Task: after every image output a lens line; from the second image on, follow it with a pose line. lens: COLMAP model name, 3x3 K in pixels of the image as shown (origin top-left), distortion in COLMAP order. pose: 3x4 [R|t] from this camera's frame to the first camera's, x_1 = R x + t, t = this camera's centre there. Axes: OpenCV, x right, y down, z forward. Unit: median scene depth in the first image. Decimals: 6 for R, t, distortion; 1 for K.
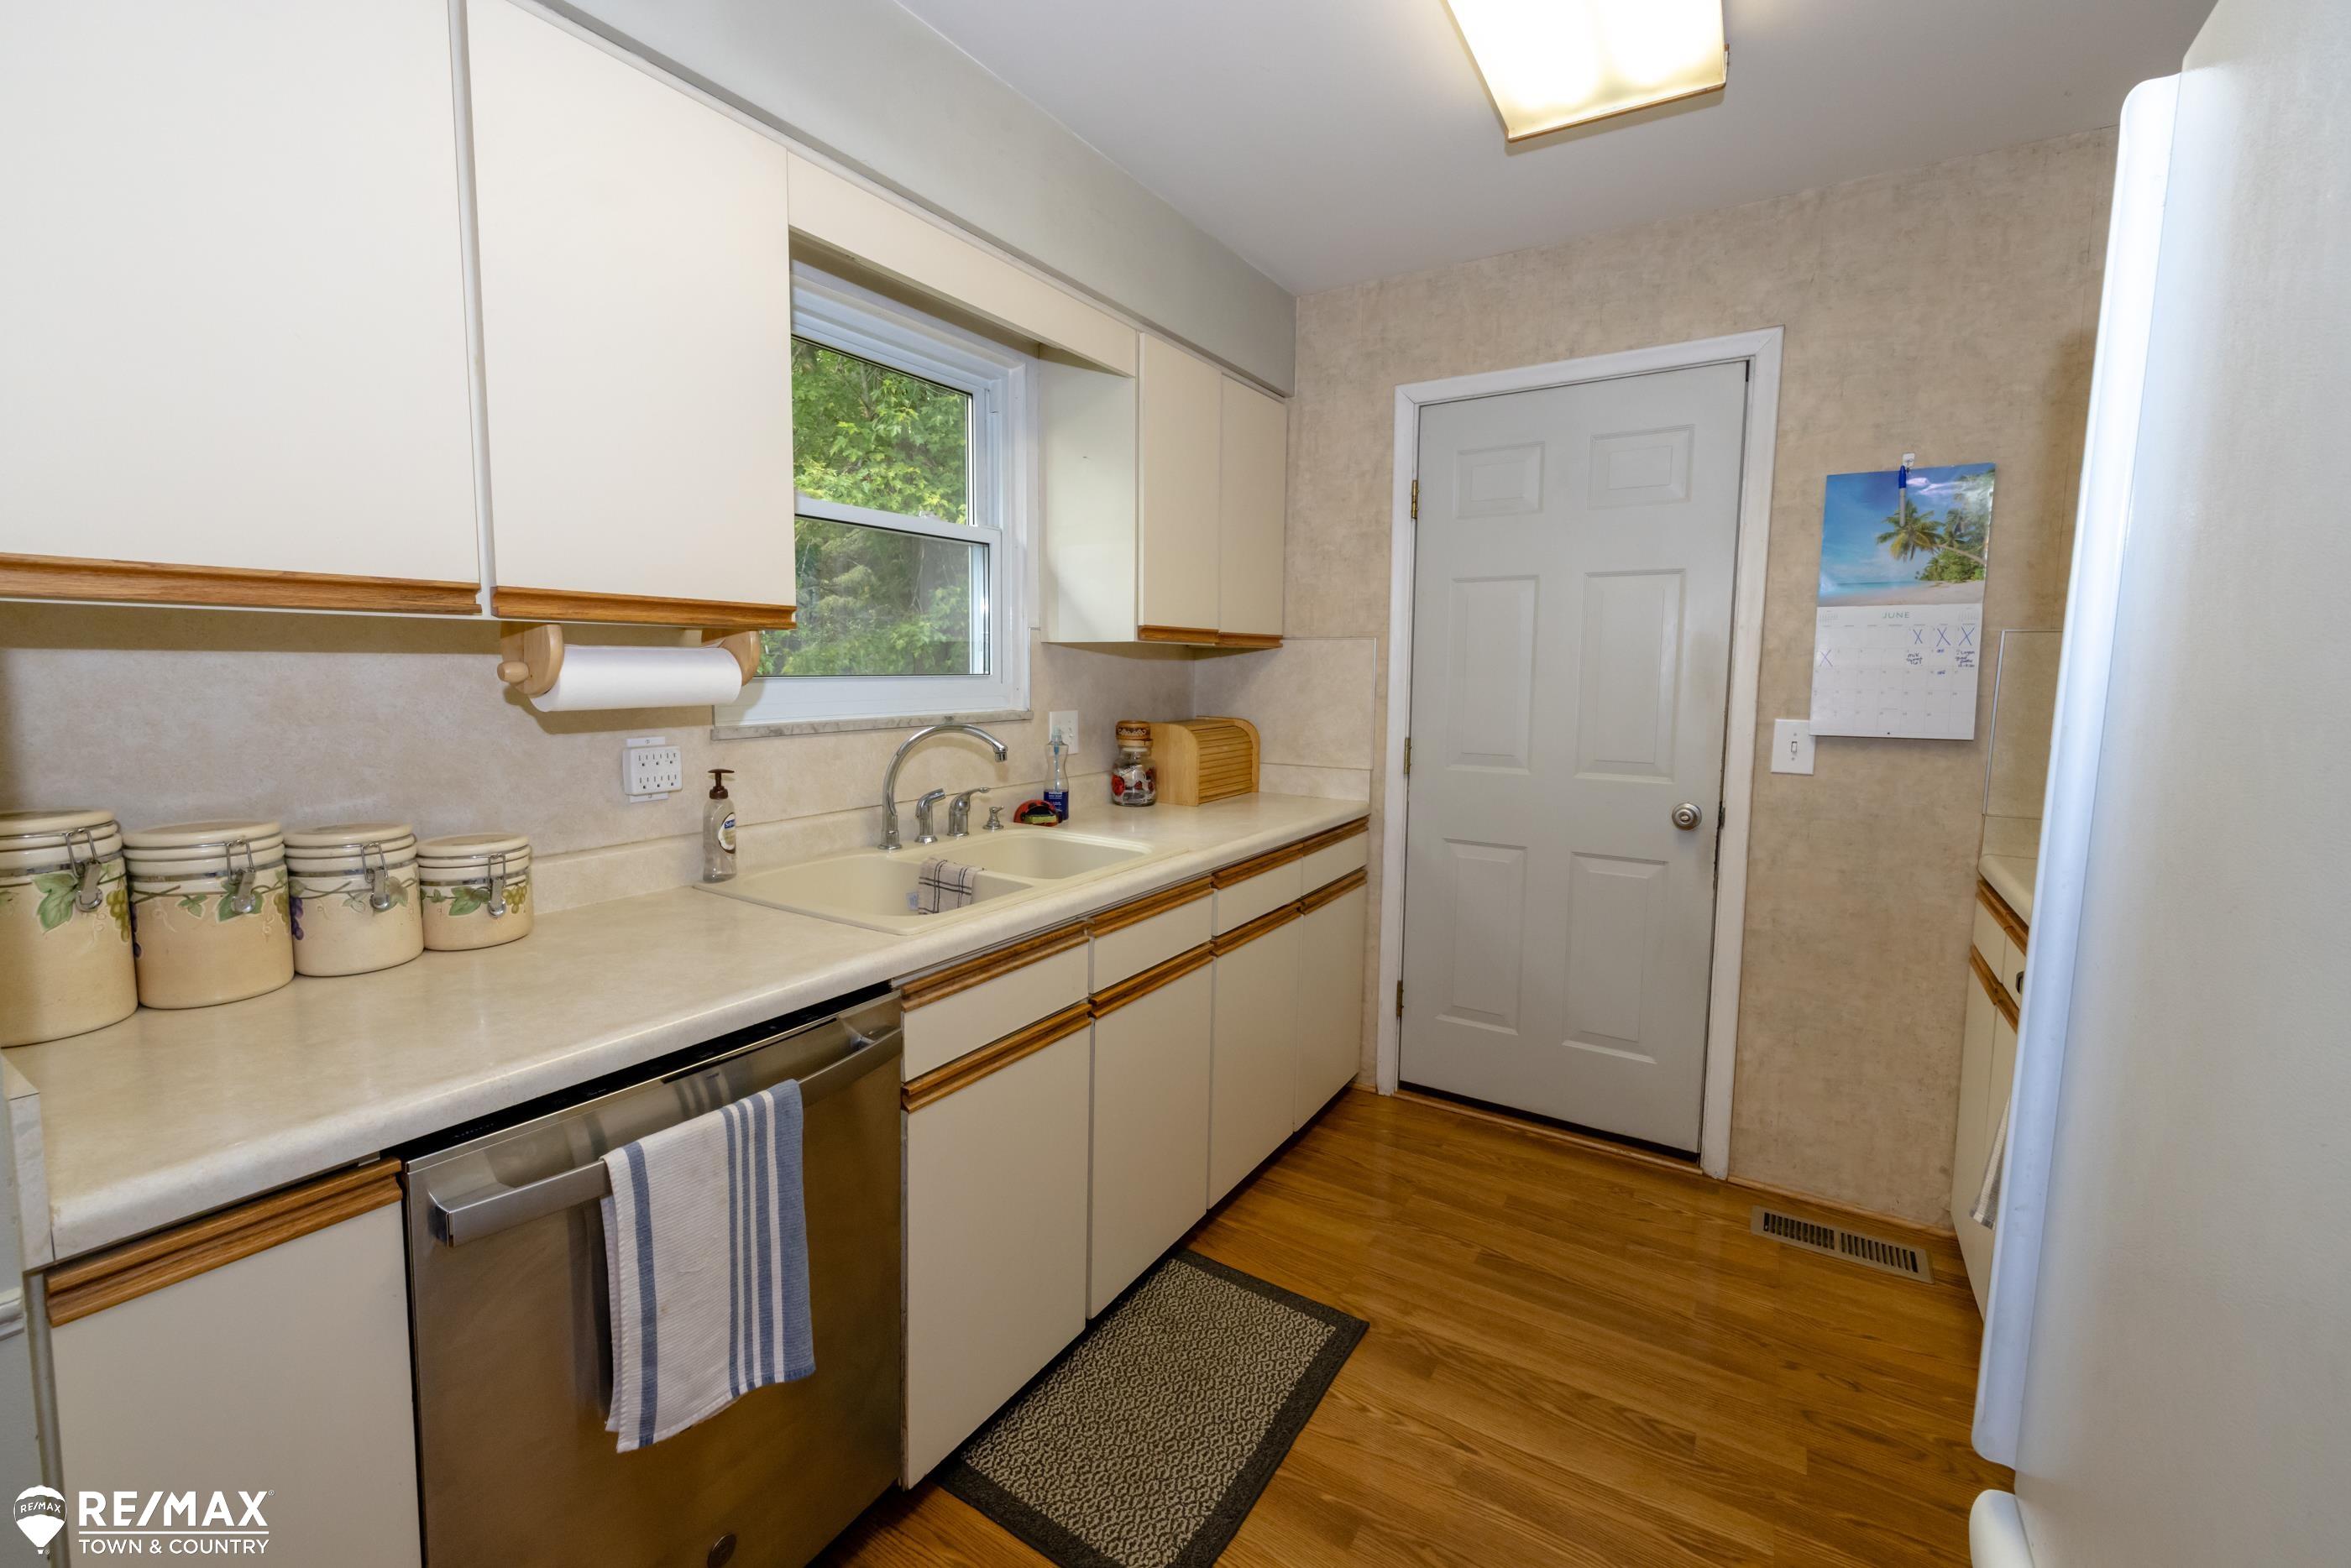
lens RADIAL K [[976.9, 0, 1162.7], [0, 976.9, 761.9], [0, 0, 1]] dist [-0.006844, 0.003341]
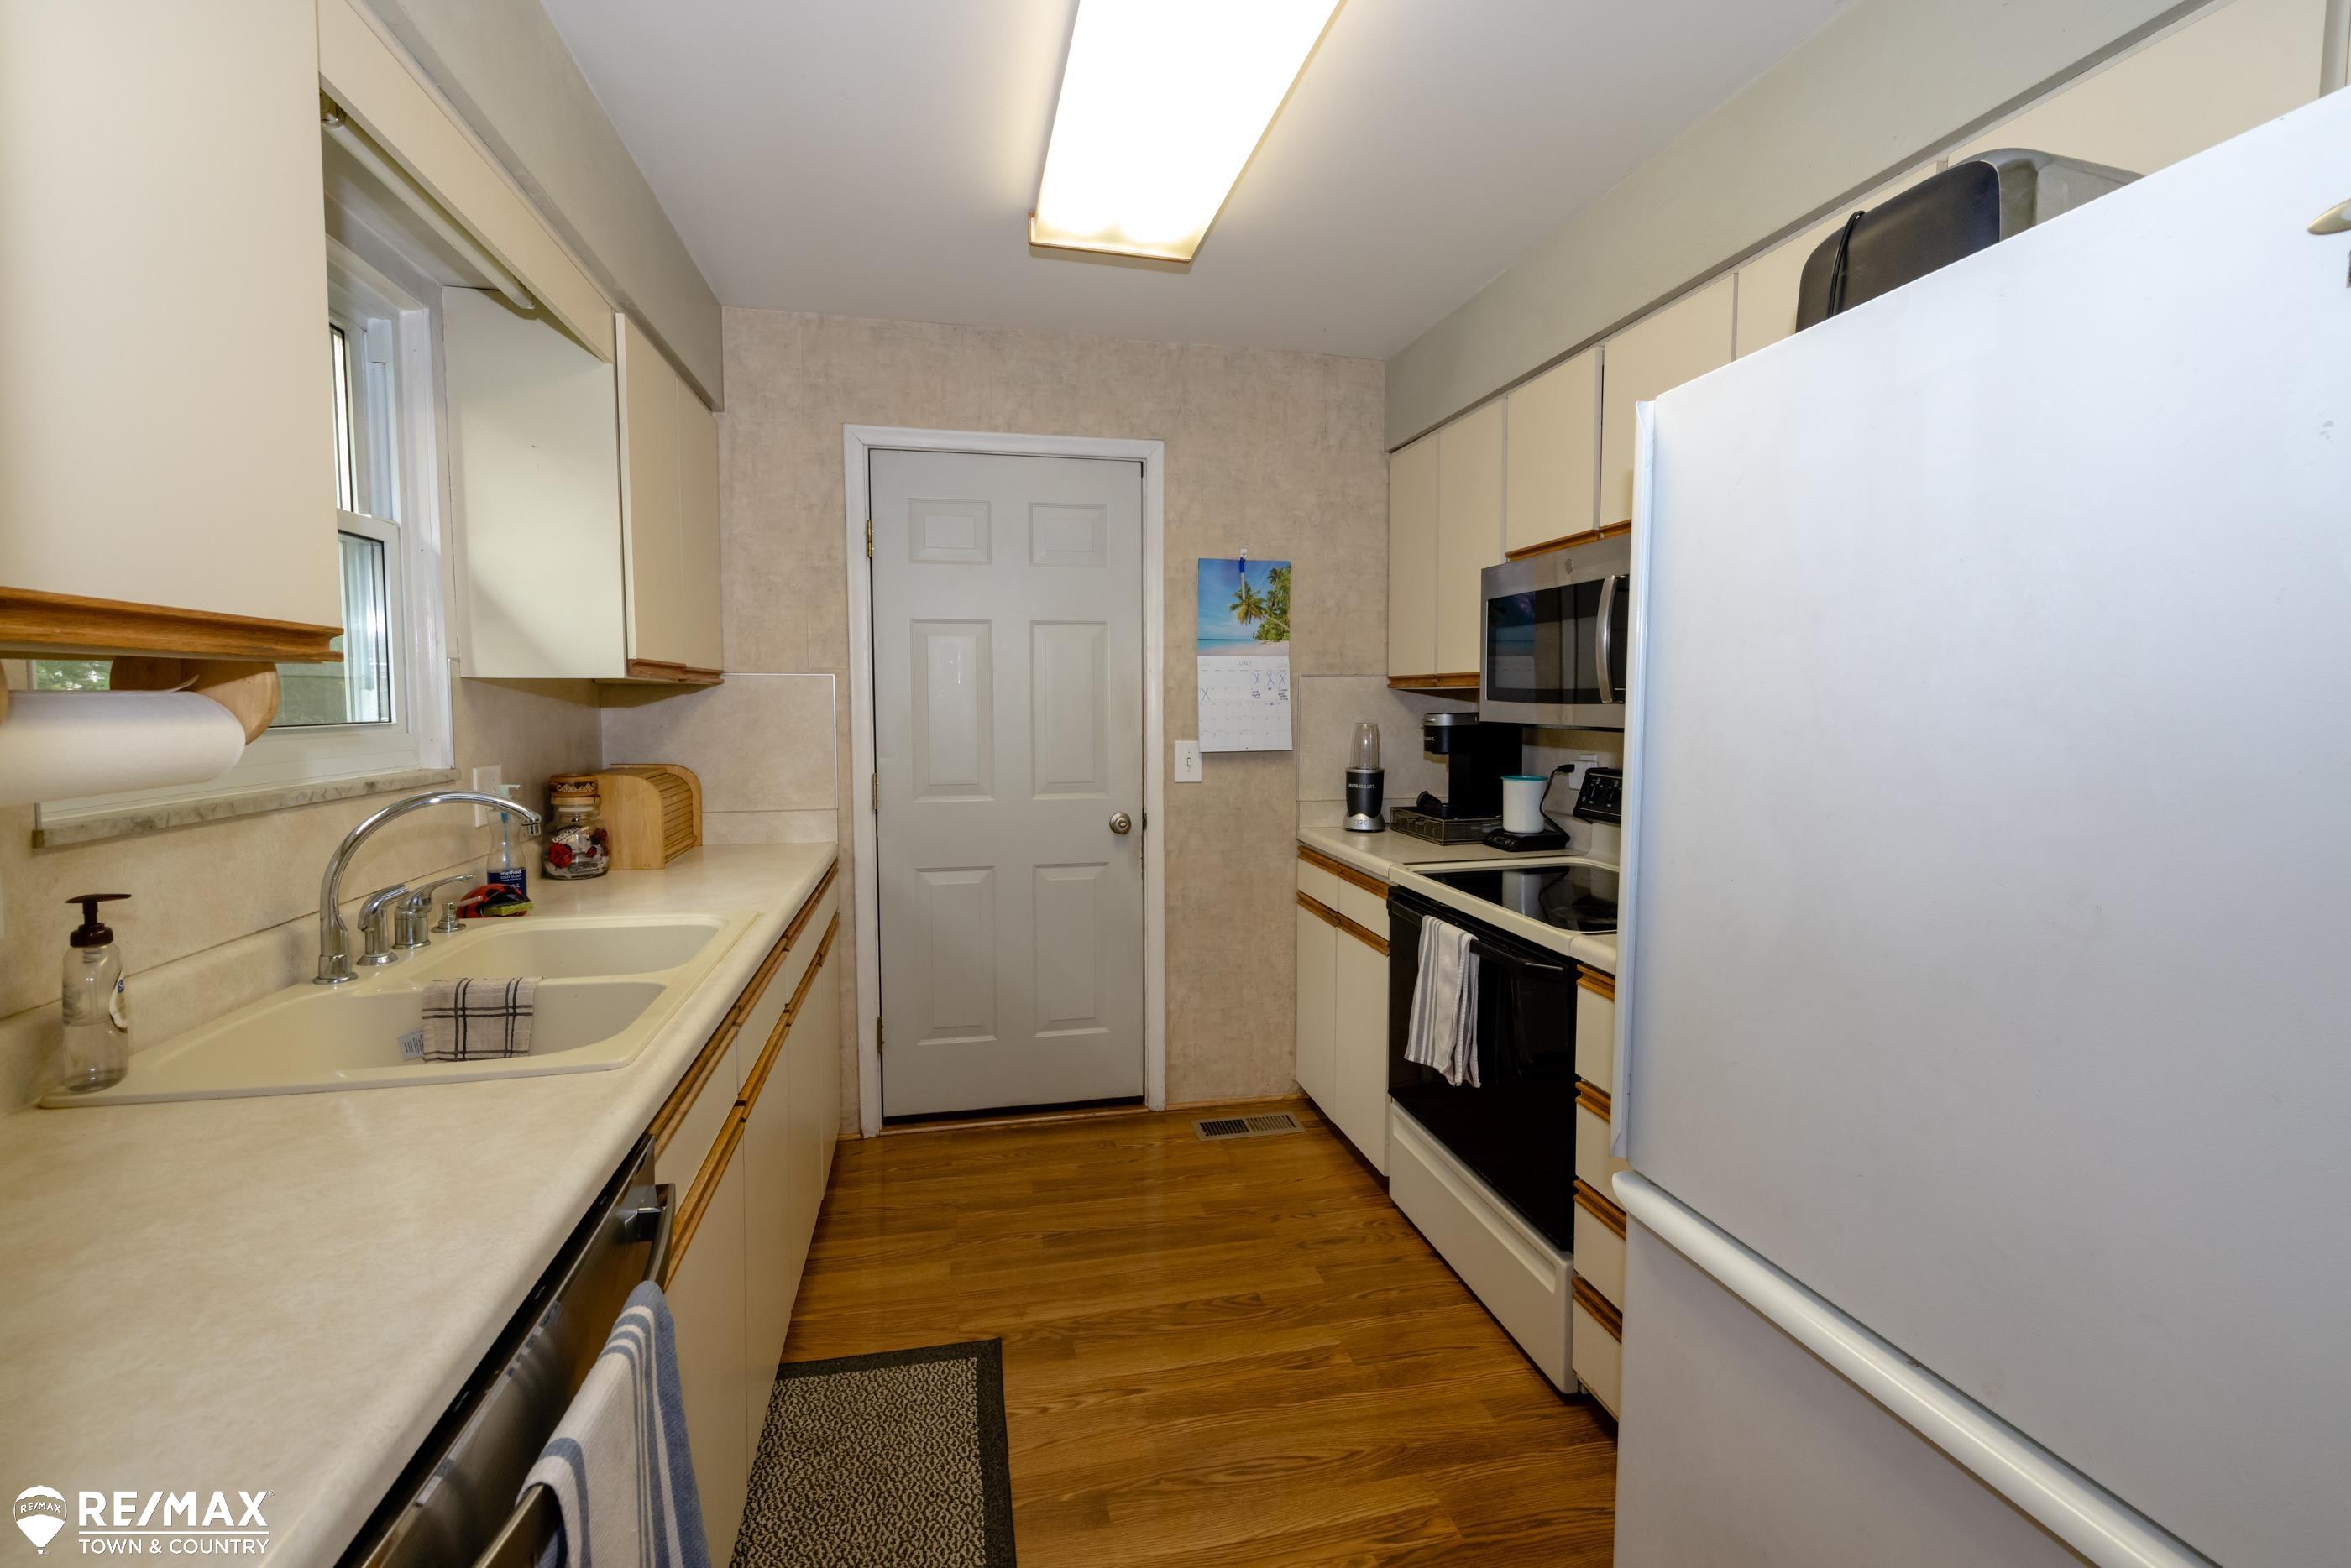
lens RADIAL K [[976.9, 0, 1162.7], [0, 976.9, 761.9], [0, 0, 1]] dist [-0.006844, 0.003341]
pose [[0.706145, -0.053195, 0.706066, -0.309264], [0.075466, 0.997148, -0.000349, -0.017681], [-0.704034, 0.053531, 0.708146, 0.096283]]
